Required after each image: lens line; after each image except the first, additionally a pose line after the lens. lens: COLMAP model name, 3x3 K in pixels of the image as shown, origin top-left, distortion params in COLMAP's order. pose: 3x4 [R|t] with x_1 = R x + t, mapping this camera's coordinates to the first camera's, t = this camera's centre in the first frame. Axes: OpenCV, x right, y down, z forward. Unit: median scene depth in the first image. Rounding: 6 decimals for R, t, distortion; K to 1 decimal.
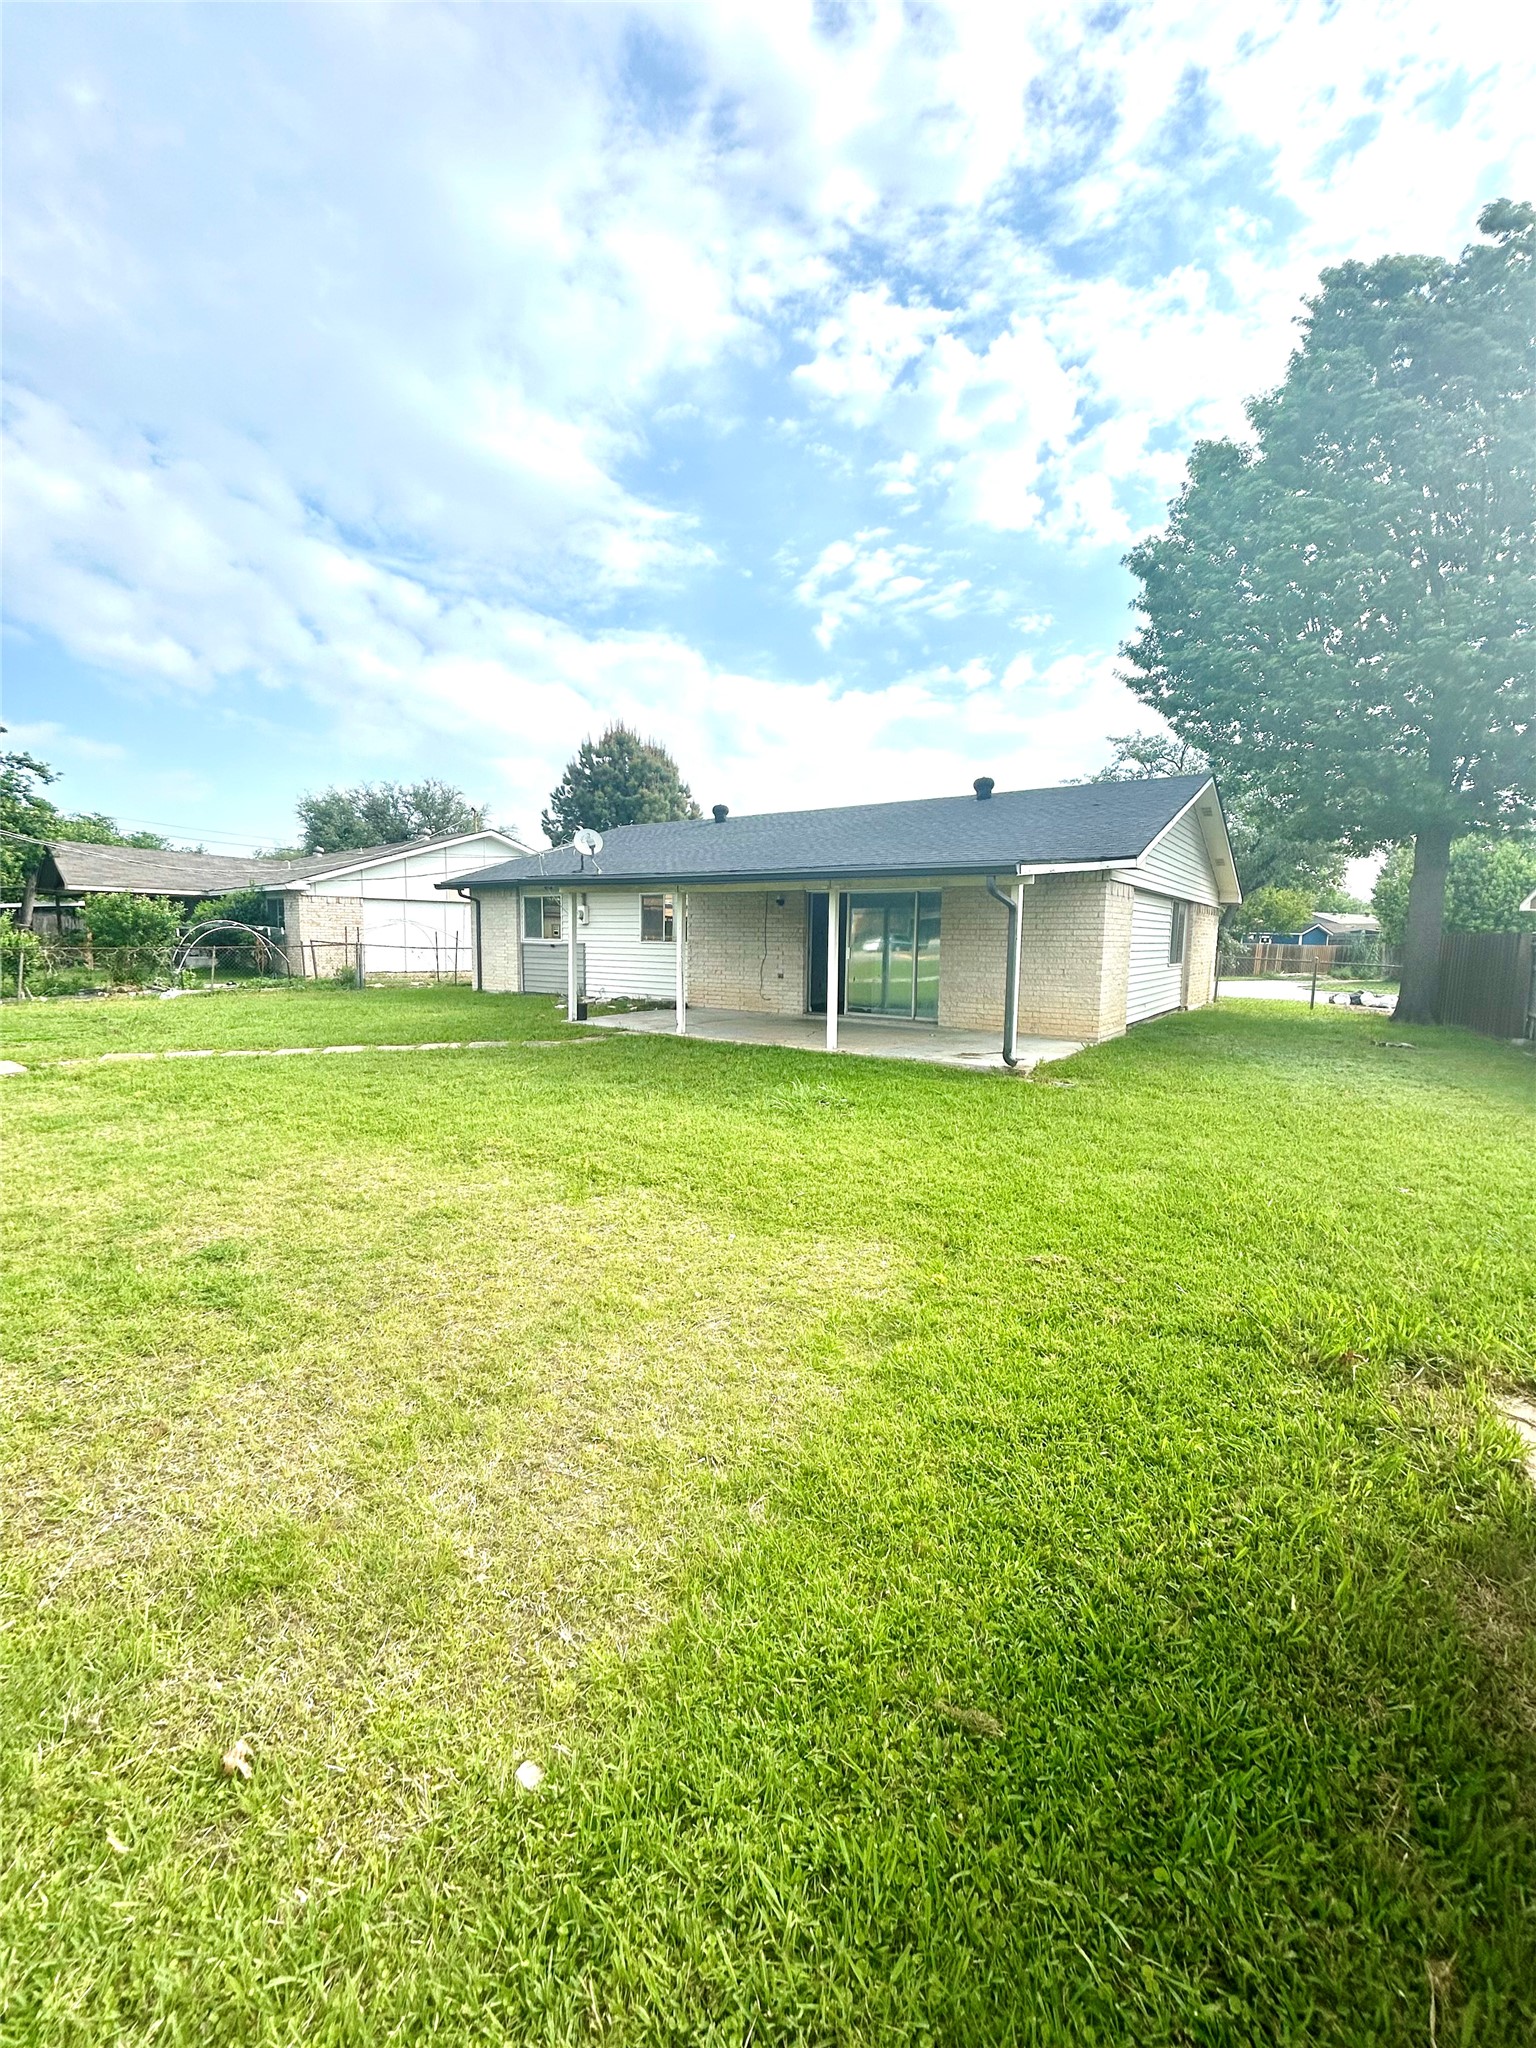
lens RADIAL K [[816.7, 0, 770.9], [0, 816.7, 1017.2], [0, 0, 1]] dist [-0.000540, 0.000364]
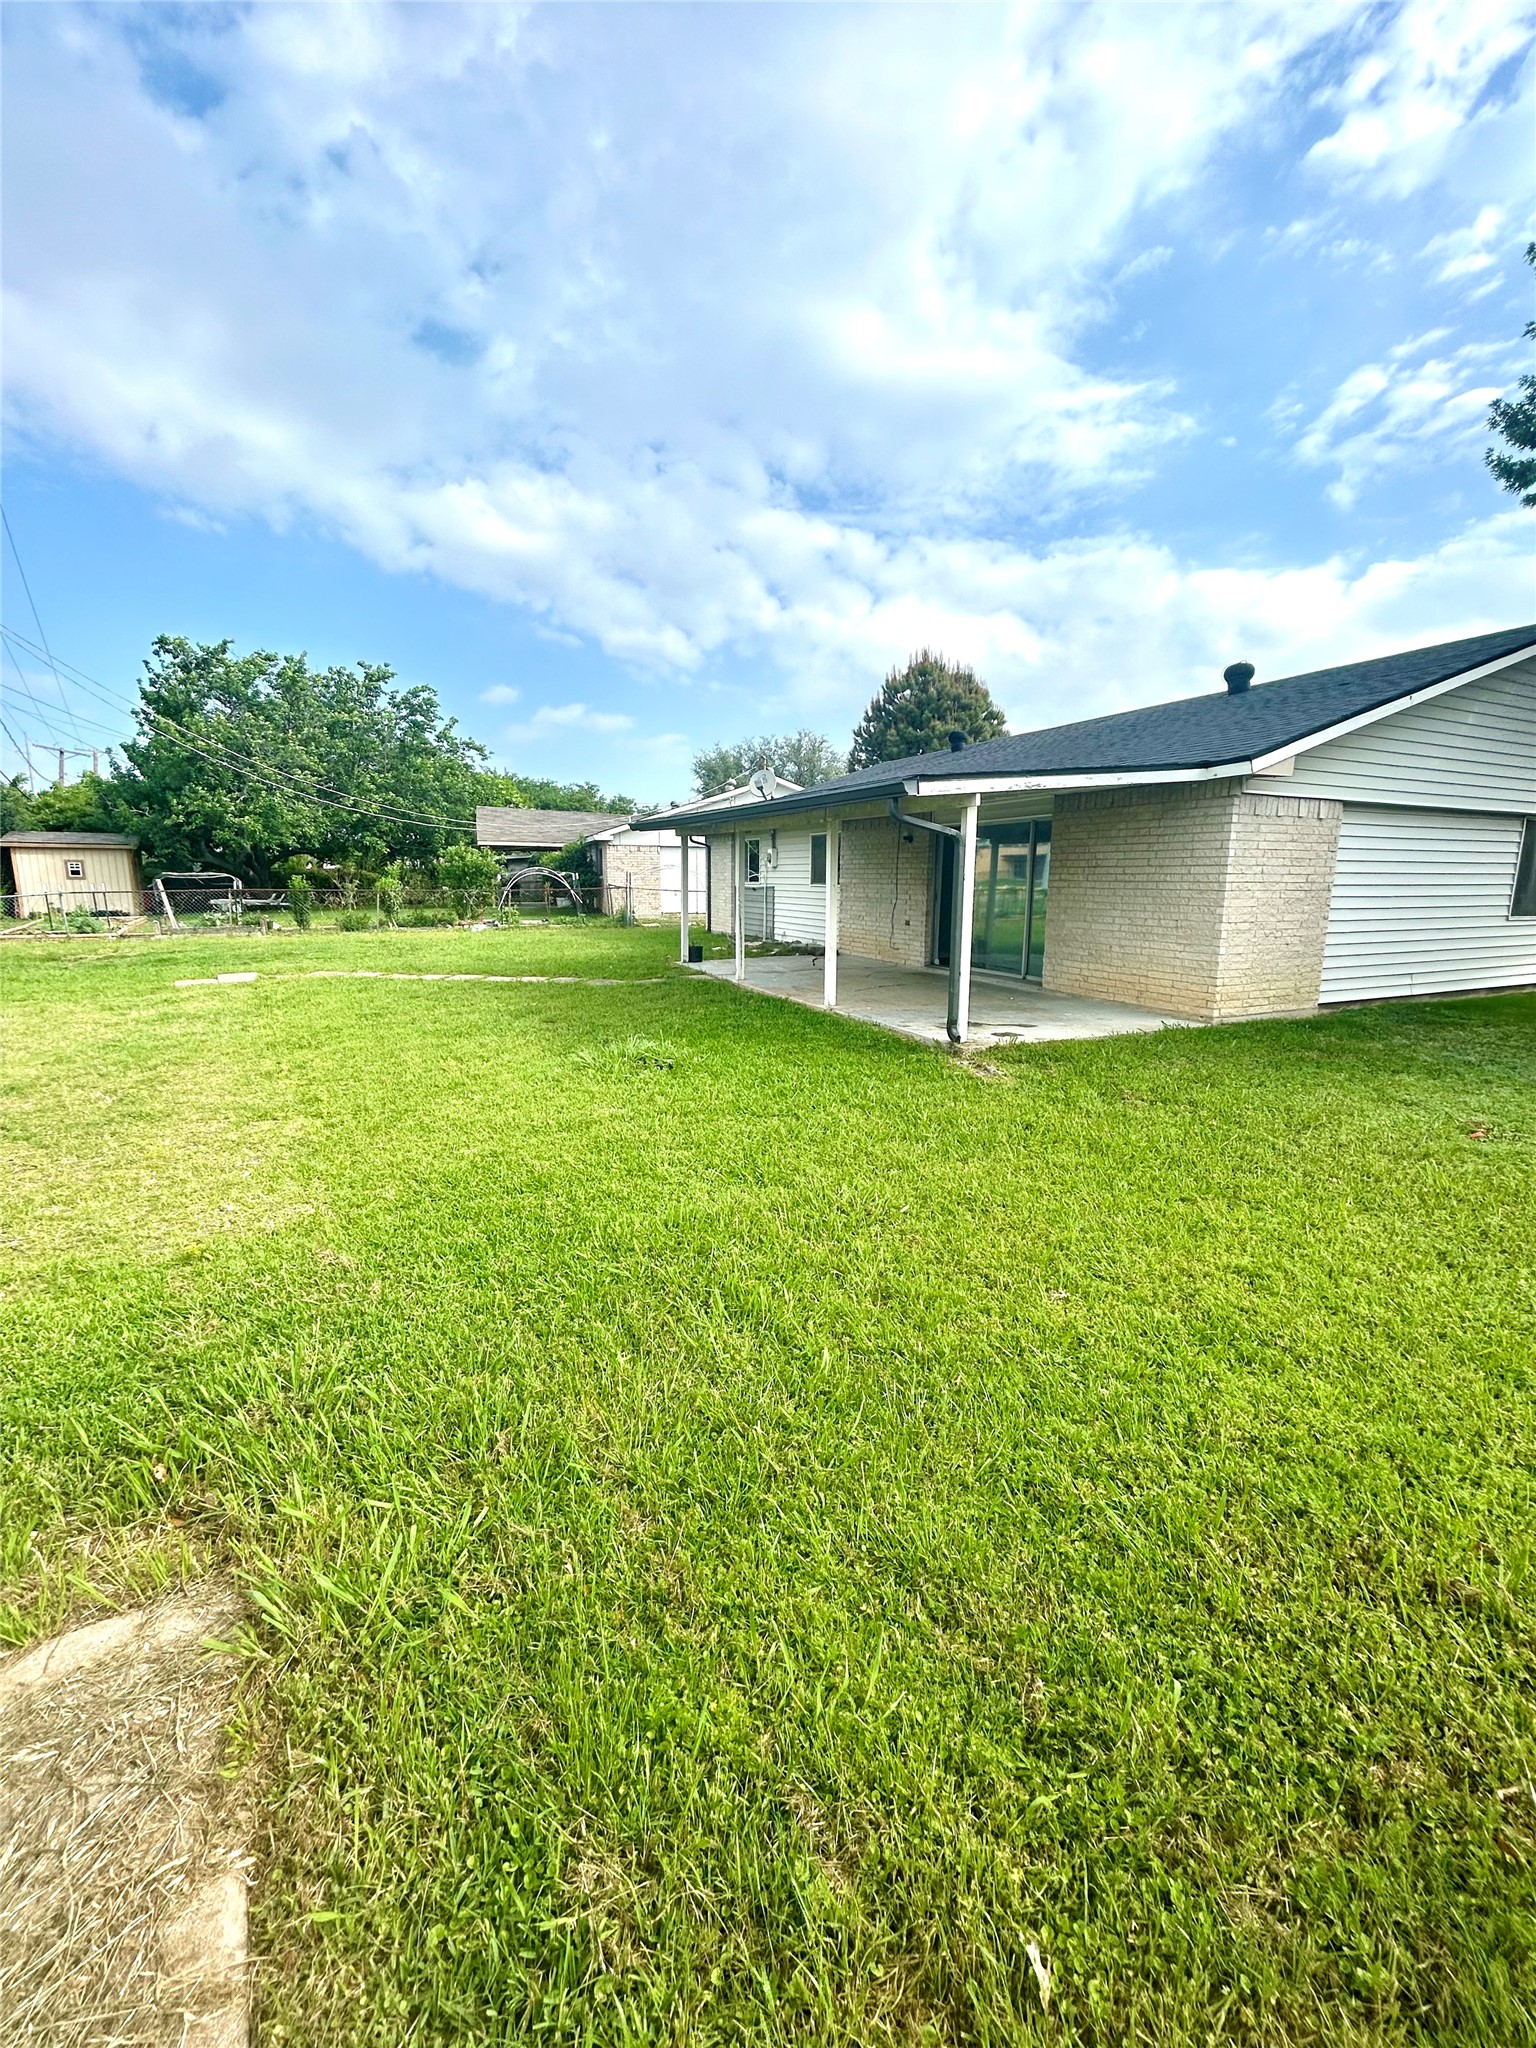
lens RADIAL K [[829.2, 0, 768.0], [0, 829.2, 1024.0], [0, 0, 1]] dist [0.001151, 0.001345]
pose [[0.879510, 0.076724, -0.469655, 0.133264], [-0.042679, 0.995658, 0.082730, -0.004096], [0.473963, -0.052717, 0.878965, 0.055426]]
